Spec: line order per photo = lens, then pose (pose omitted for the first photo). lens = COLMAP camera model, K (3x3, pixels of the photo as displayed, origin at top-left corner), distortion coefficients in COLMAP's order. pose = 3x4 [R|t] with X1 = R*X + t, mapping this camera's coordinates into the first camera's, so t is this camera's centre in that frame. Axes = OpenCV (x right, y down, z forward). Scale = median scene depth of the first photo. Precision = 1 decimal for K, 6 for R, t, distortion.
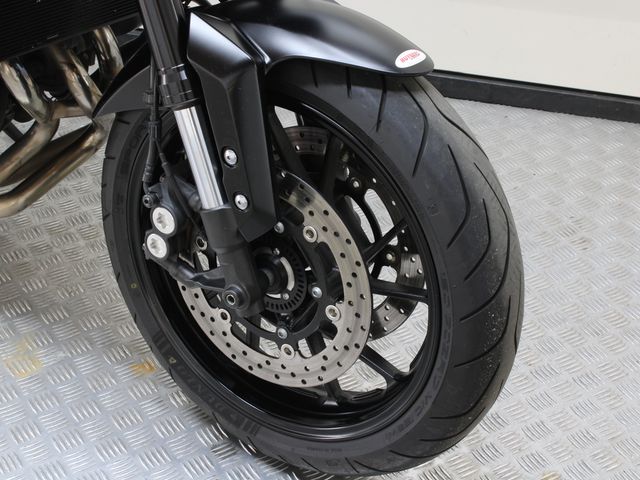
lens RADIAL K [[1192.3, 0, 319.1], [0, 1192.3, 239.3], [0, 0, 1]] dist [-0.042103, 0.000000]
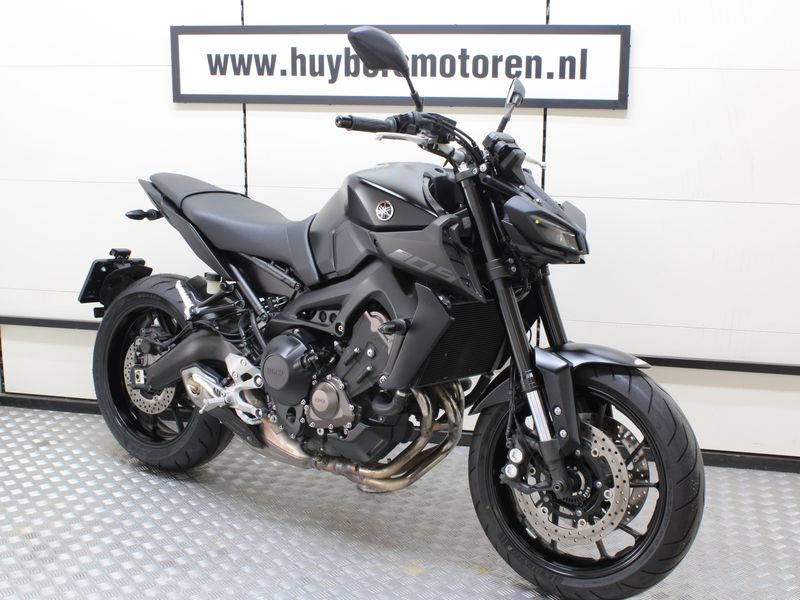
lens RADIAL K [[981.5, 0, 401.5], [0, 981.5, 294.0], [0, 0, 1]] dist [-0.104232, 0.000000]
pose [[0.999458, -0.020220, -0.025990, -0.281041], [0.007529, 0.908693, -0.417397, 0.428976], [0.032057, 0.416975, 0.908352, -0.607735]]
